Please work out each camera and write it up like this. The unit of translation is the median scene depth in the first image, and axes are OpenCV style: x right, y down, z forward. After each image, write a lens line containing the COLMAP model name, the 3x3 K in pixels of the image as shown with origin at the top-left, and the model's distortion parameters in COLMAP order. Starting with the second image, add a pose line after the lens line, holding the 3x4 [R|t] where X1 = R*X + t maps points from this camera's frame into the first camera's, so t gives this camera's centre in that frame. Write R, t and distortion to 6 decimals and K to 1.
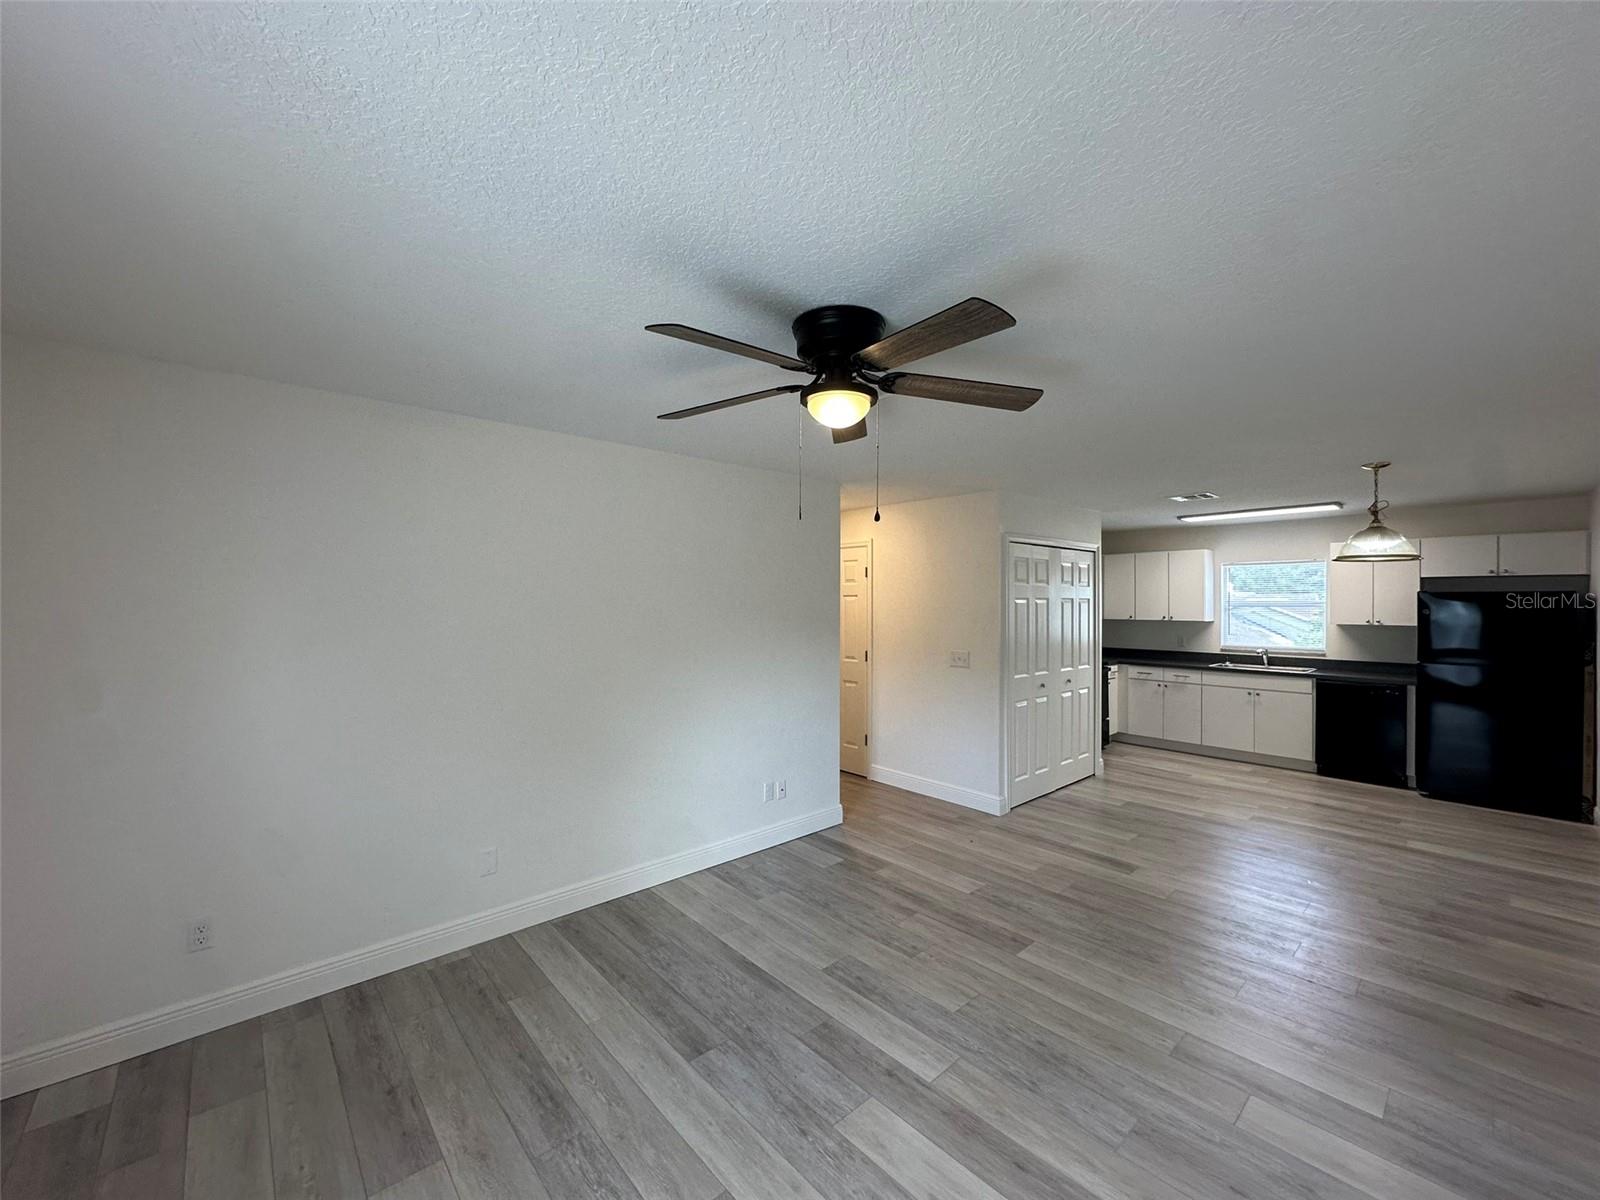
lens RADIAL K [[639.1, 0, 800.0], [0, 639.1, 600.0], [0, 0, 1]] dist [-0.003995, 0.000892]
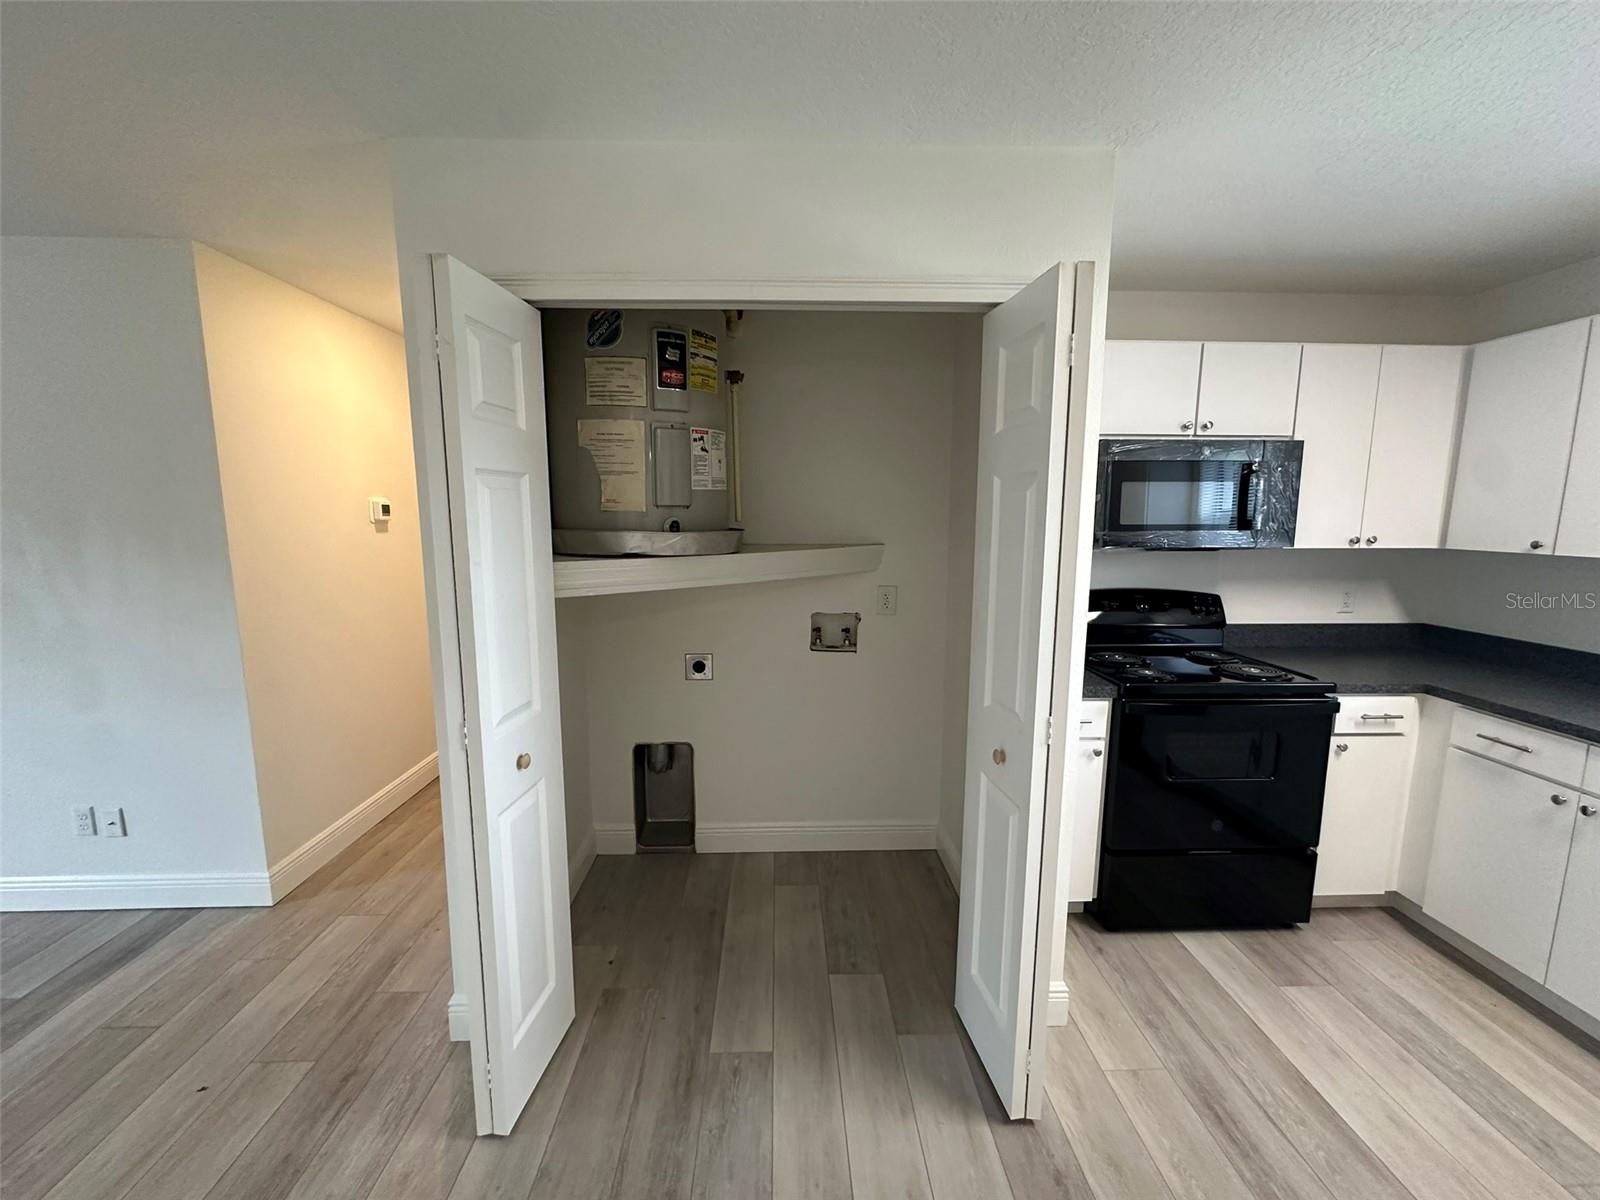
lens RADIAL K [[639.1, 0, 800.0], [0, 639.1, 600.0], [0, 0, 1]] dist [-0.003995, 0.000892]
pose [[0.765639, 0.090346, -0.636895, 0.892784], [0.001087, 0.989905, 0.141728, 0.019334], [0.643270, -0.109204, 0.757812, 1.106951]]
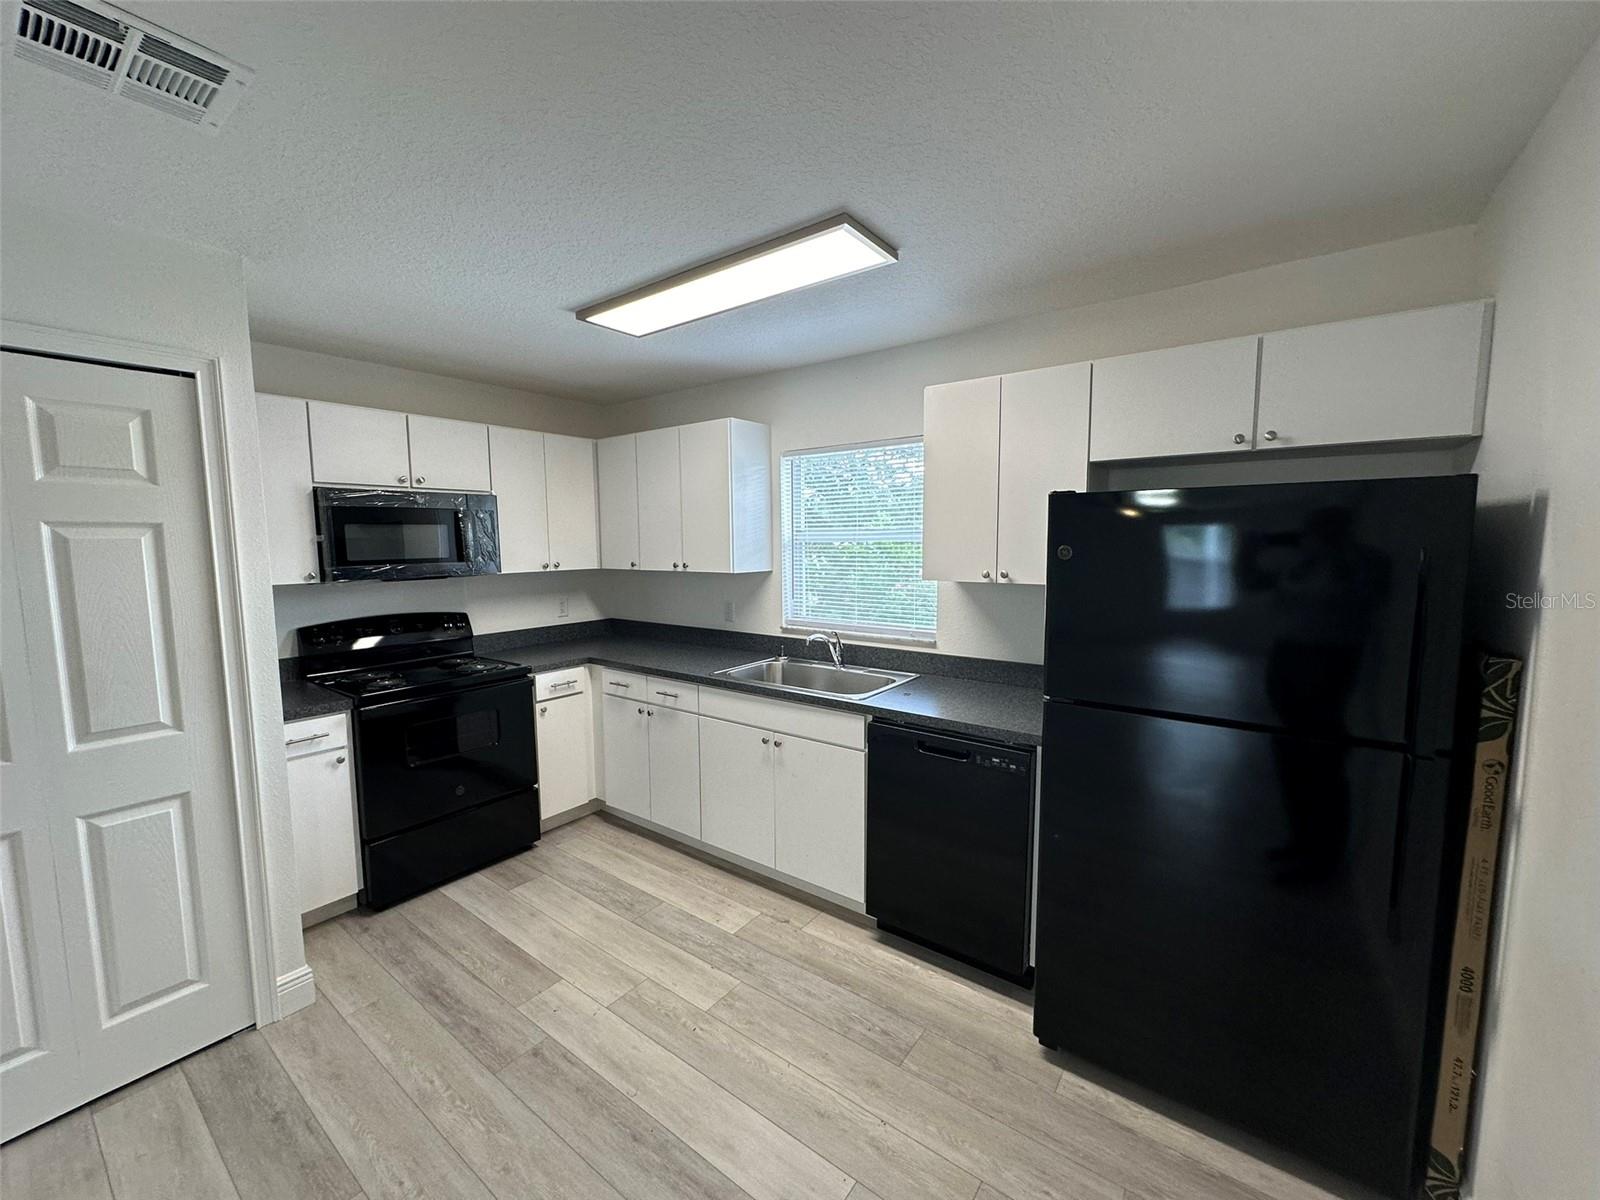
lens RADIAL K [[639.1, 0, 800.0], [0, 639.1, 600.0], [0, 0, 1]] dist [-0.003995, 0.000892]
pose [[0.980470, -0.029324, 0.194470, 1.093003], [0.009980, 0.994966, 0.099714, 0.012121], [-0.196415, -0.095826, 0.975827, 0.977223]]
